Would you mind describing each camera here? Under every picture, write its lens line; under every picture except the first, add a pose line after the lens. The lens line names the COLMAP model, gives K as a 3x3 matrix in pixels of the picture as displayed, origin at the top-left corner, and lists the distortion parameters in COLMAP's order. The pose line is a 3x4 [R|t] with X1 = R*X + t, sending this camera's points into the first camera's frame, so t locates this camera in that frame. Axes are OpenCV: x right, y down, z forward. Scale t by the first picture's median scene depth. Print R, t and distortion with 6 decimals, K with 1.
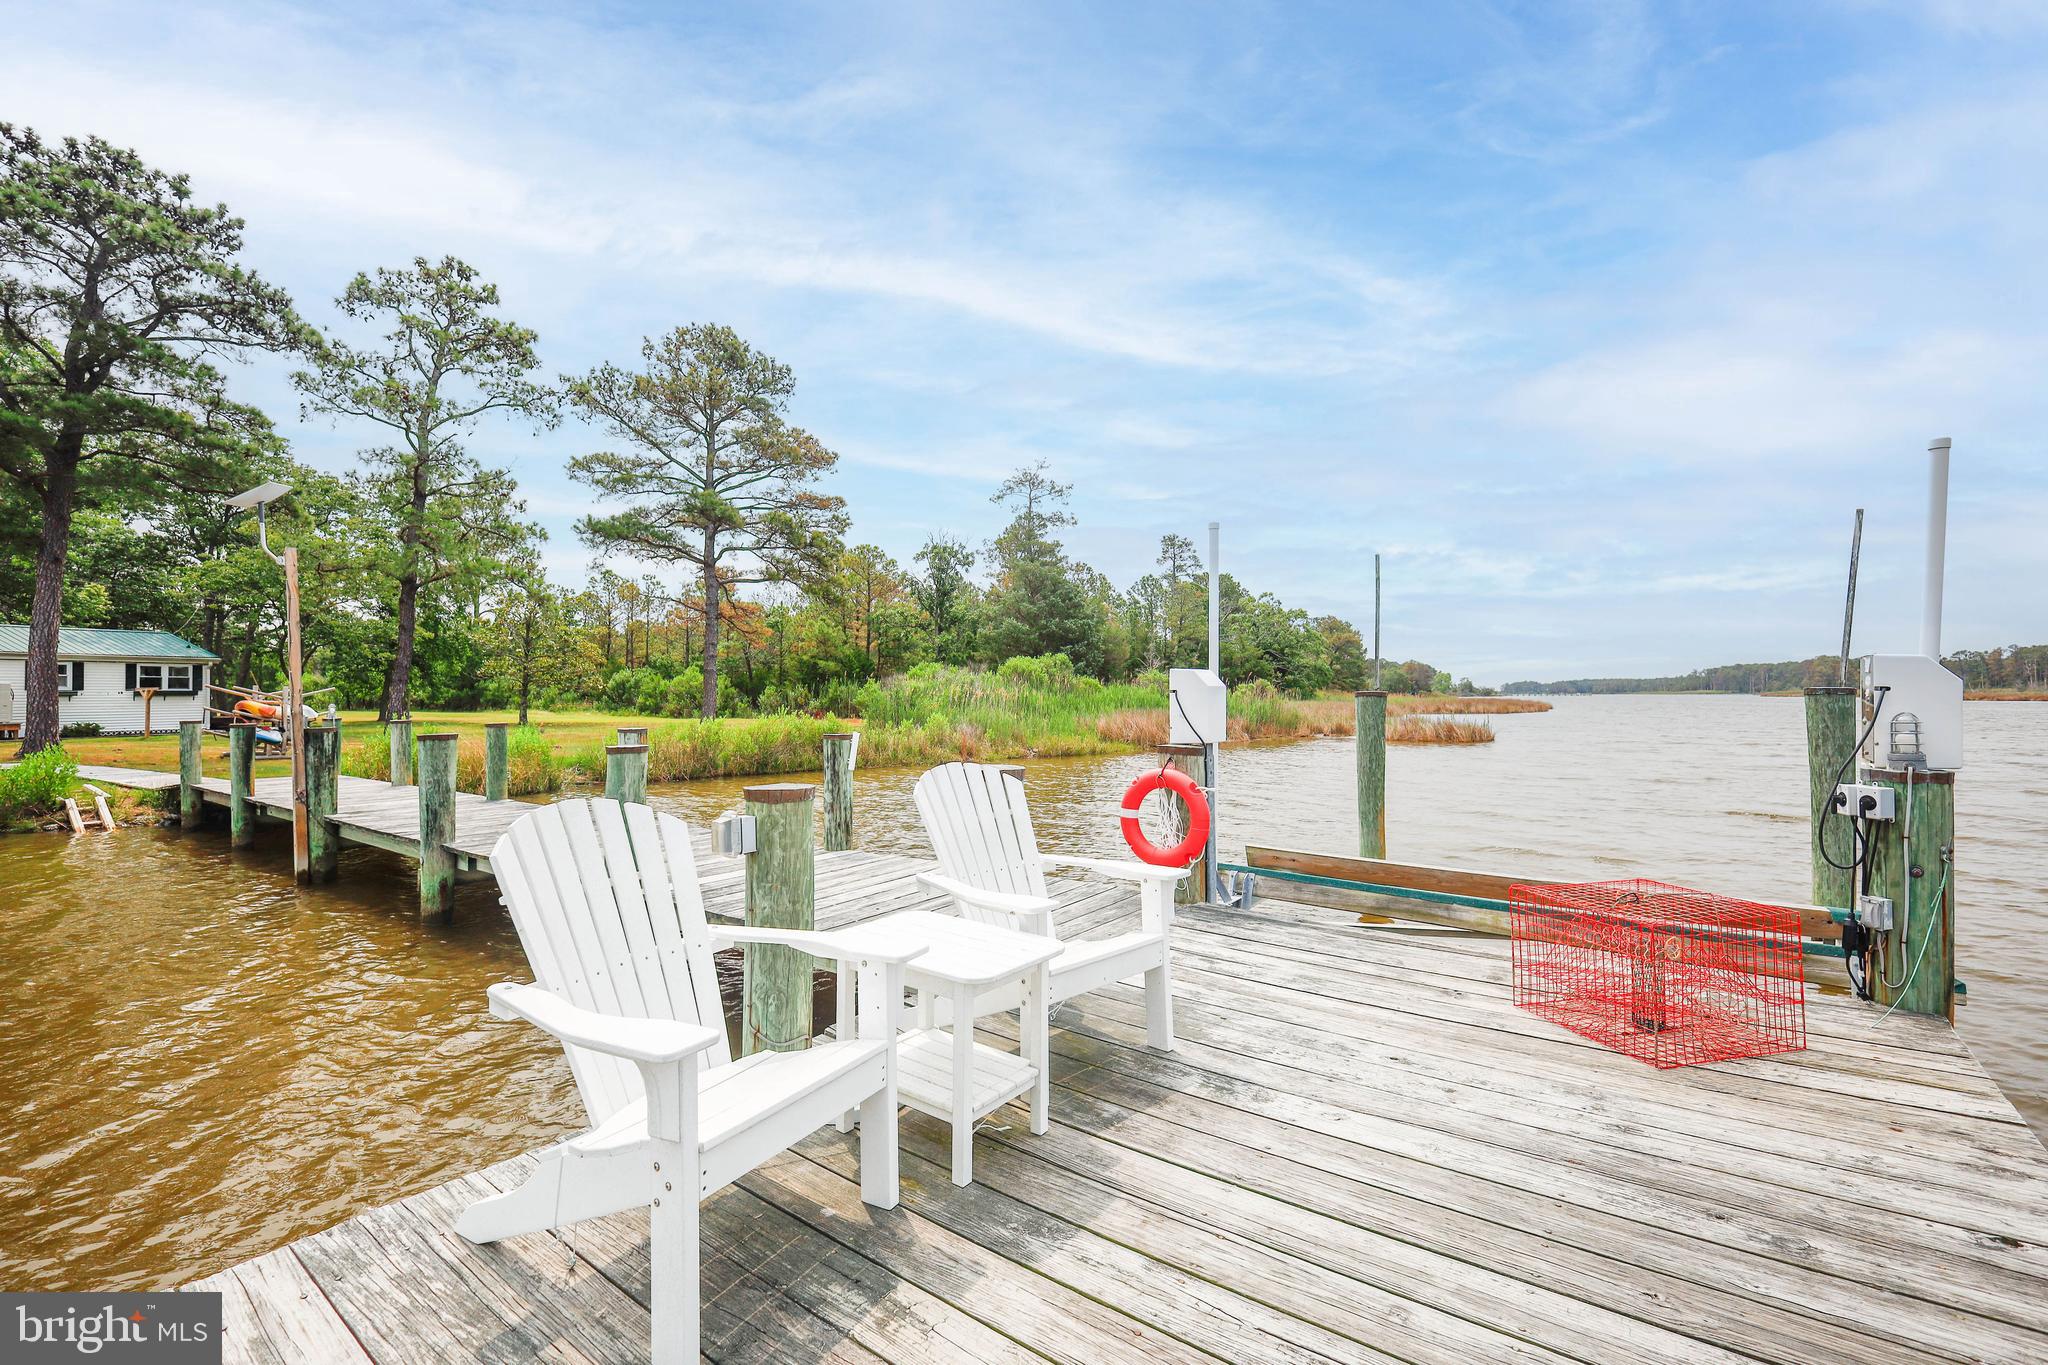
lens RADIAL K [[888.9, 0, 1024.3], [0, 888.9, 704.3], [0, 0, 1]] dist [0.000172, 0.000059]
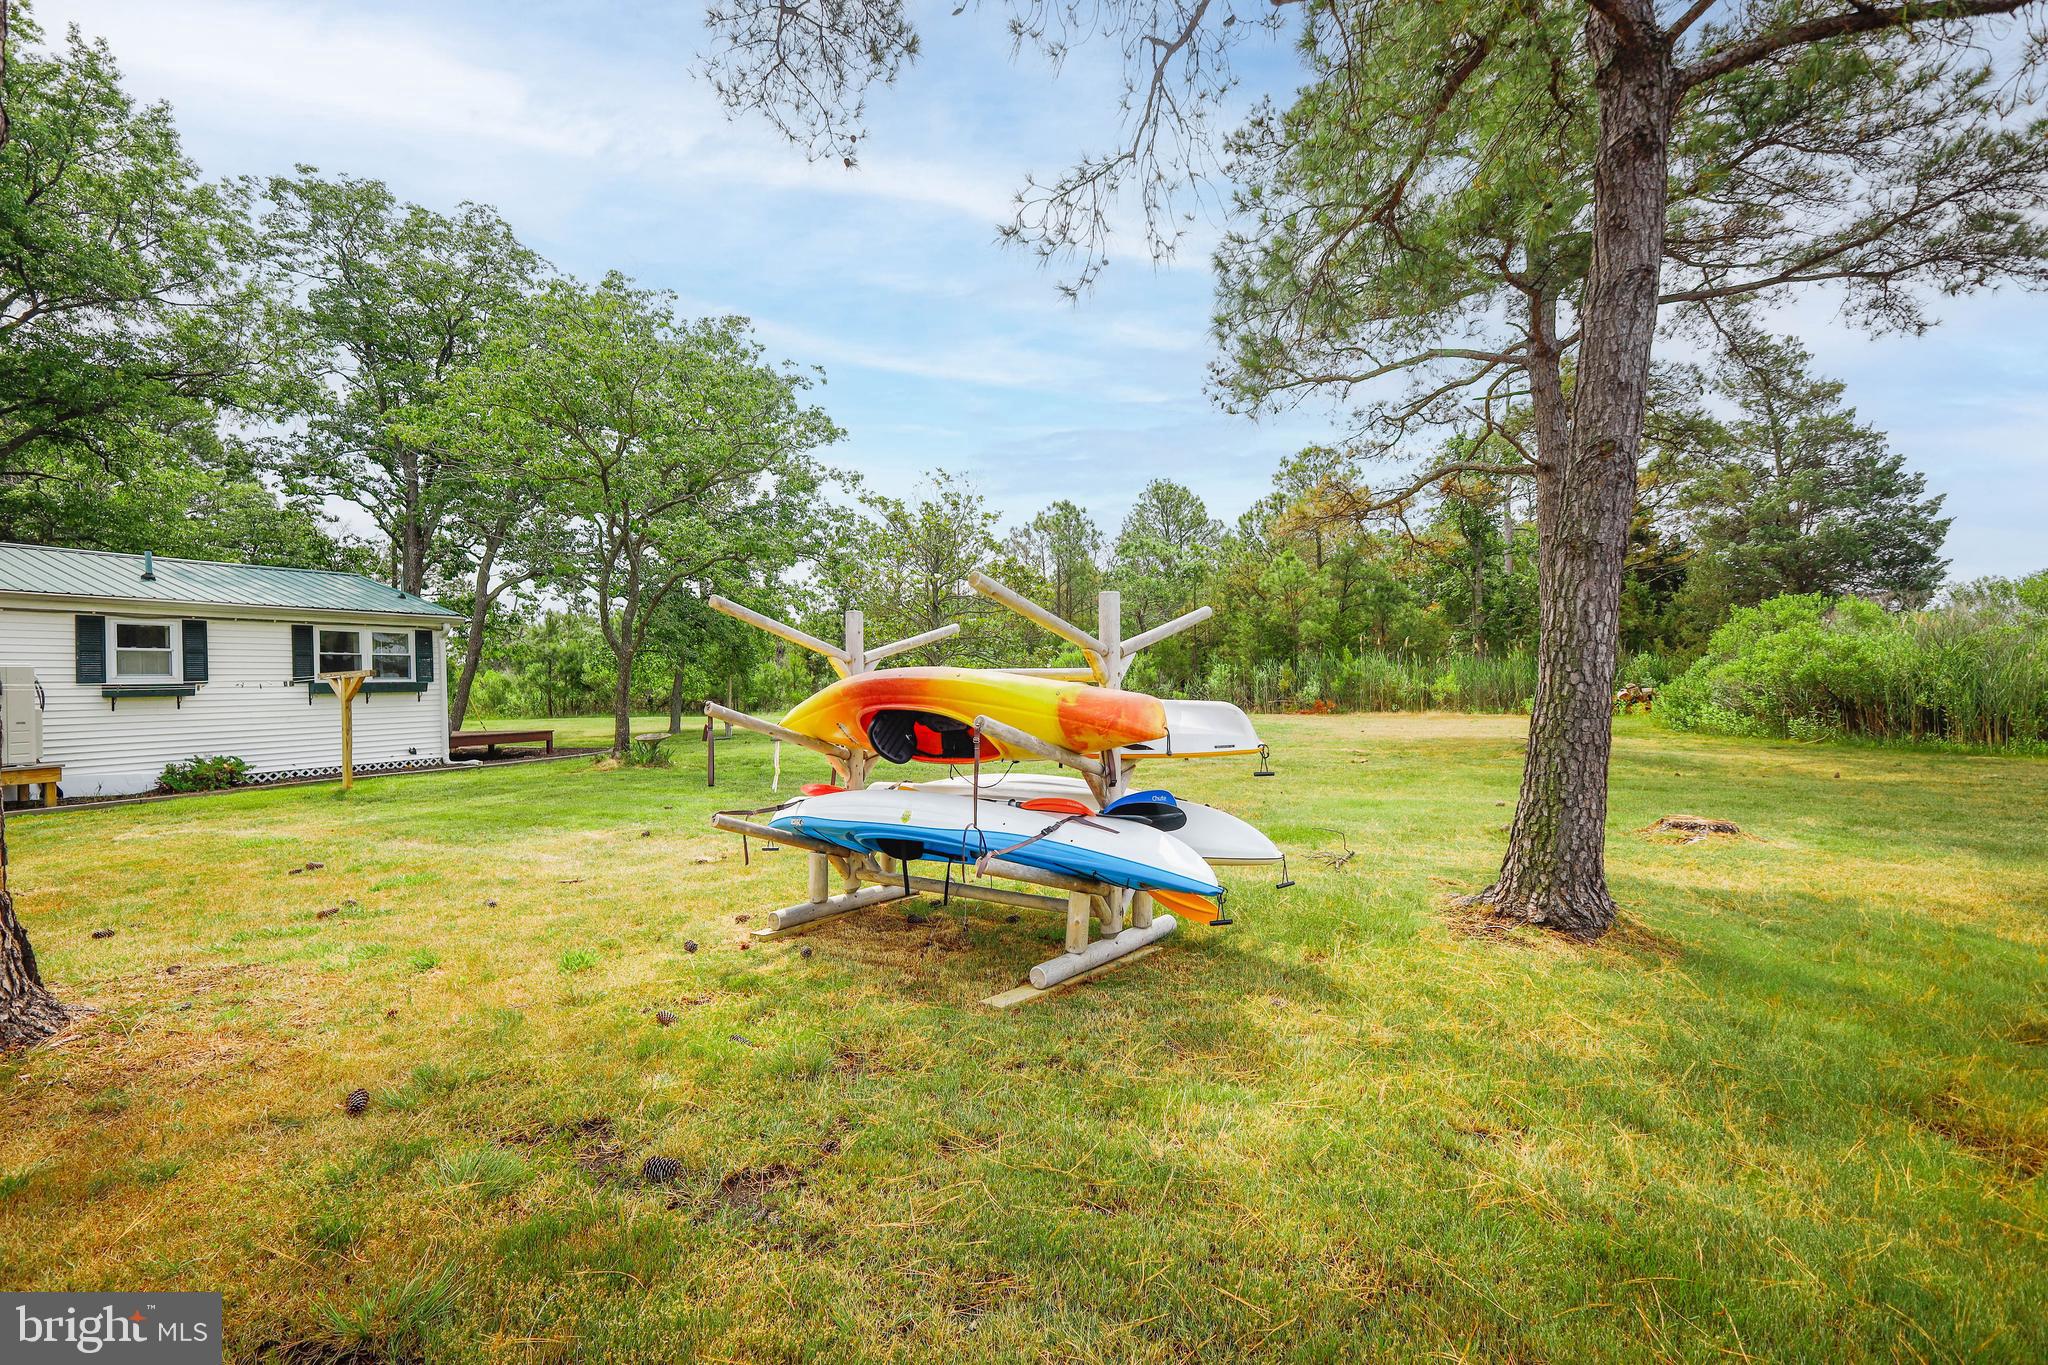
lens RADIAL K [[887.7, 0, 1027.5], [0, 887.7, 675.7], [0, 0, 1]] dist [0.000690, 0.000430]
pose [[0.996342, -0.028068, -0.080709, -0.834520], [0.026132, 0.999347, -0.024947, 0.003306], [0.081356, 0.022747, 0.996425, 0.803726]]
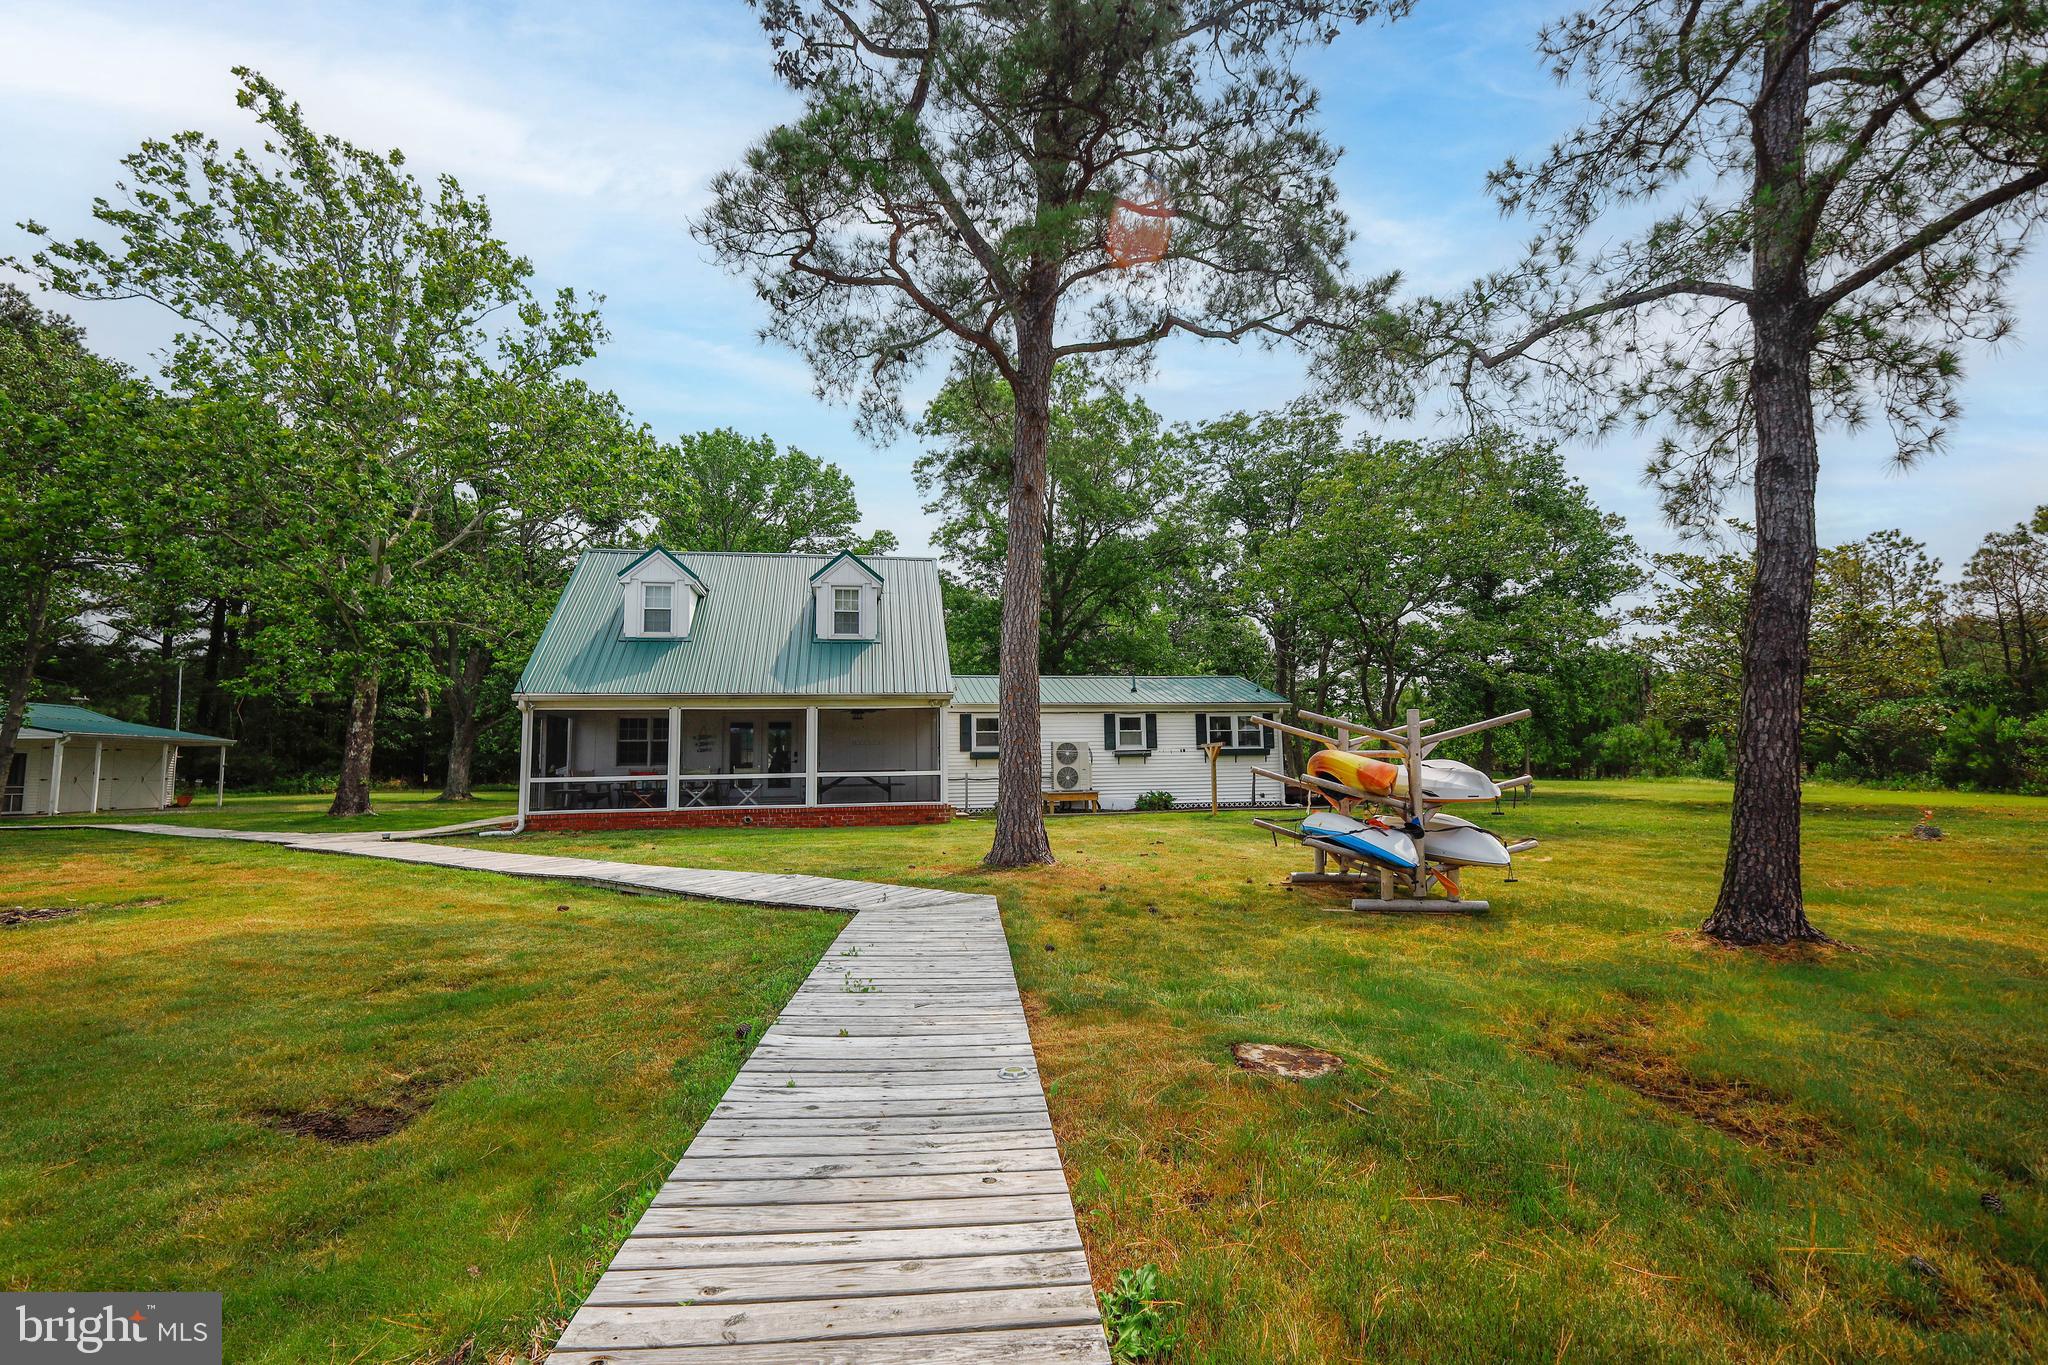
lens RADIAL K [[891.2, 0, 1016.4], [0, 891.2, 682.0], [0, 0, 1]] dist [-0.001869, -0.000229]
pose [[0.502965, -0.088523, -0.859761, -0.606306], [0.001972, 0.994856, -0.101279, 0.005825], [0.864304, 0.049244, 0.500552, 0.682813]]
